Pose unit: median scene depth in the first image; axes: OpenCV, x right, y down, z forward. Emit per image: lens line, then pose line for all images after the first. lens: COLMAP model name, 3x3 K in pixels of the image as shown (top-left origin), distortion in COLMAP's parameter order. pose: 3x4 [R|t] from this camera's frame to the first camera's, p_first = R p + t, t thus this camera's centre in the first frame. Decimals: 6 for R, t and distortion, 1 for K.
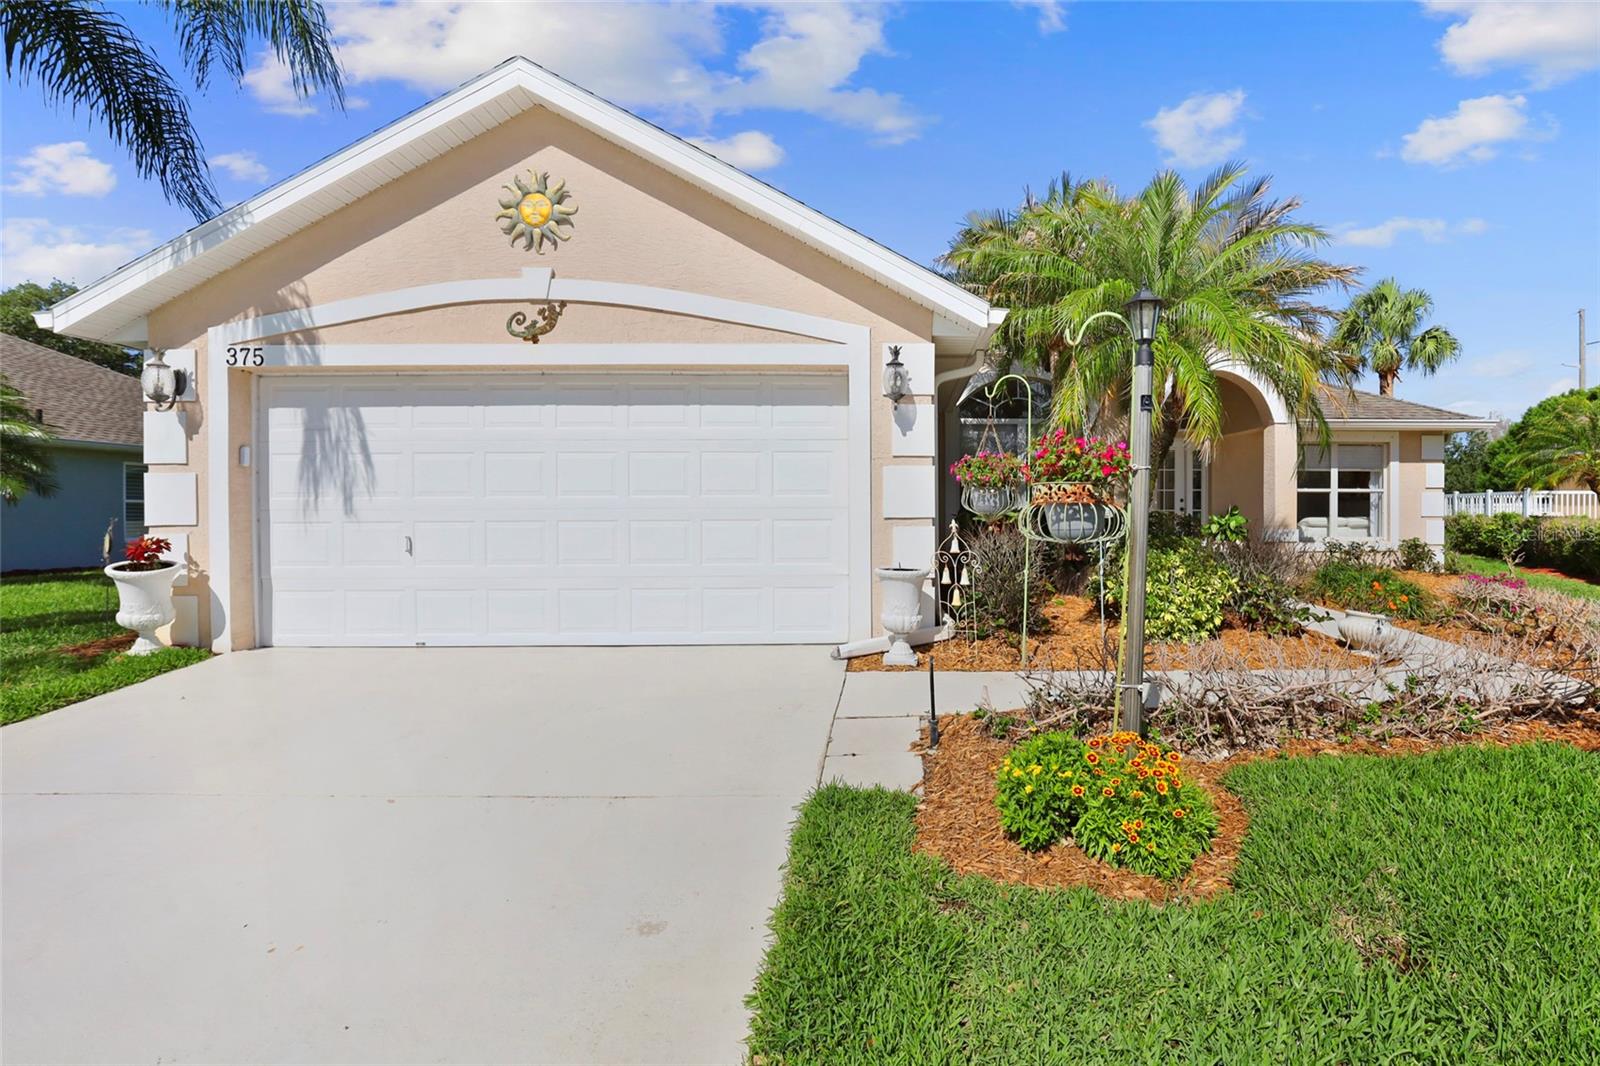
lens RADIAL K [[740.5, 0, 803.0], [0, 740.5, 519.8], [0, 0, 1]] dist [-0.021546, 0.000293]
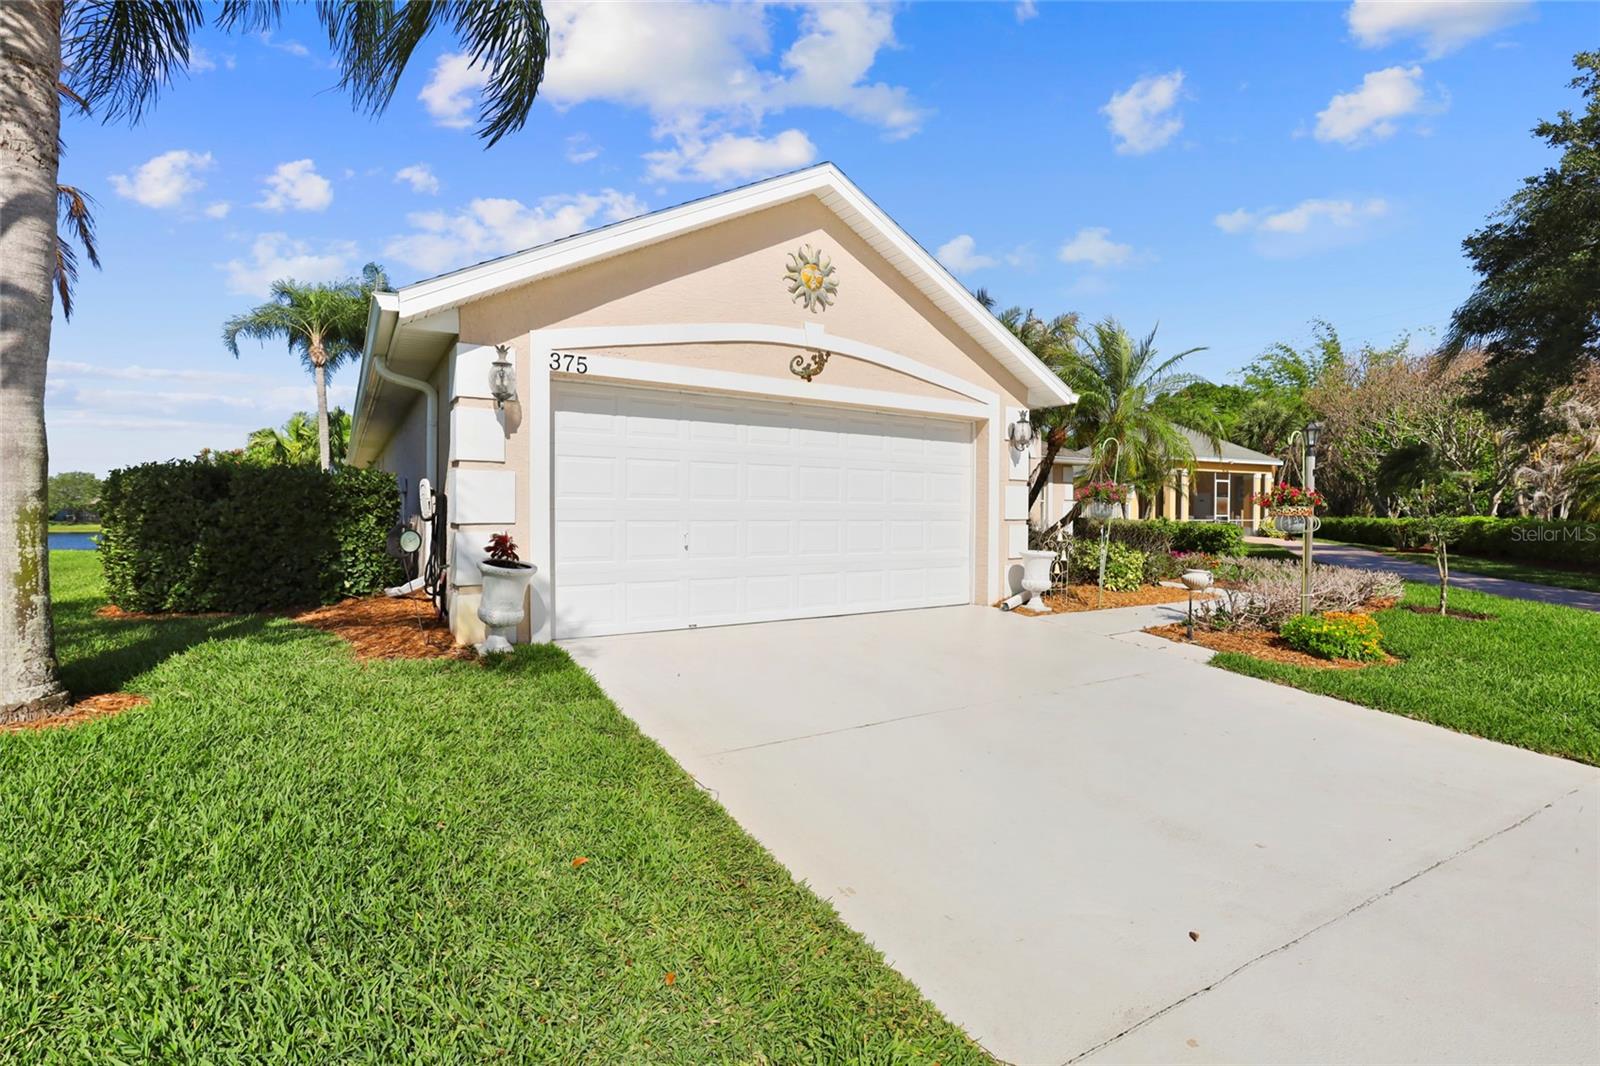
lens RADIAL K [[740.5, 0, 803.0], [0, 740.5, 519.8], [0, 0, 1]] dist [-0.021546, 0.000293]
pose [[0.852007, 0.006510, 0.523490, -0.795500], [-0.001146, 0.999943, -0.010570, 0.011117], [-0.523529, 0.008405, 0.851966, -0.066487]]
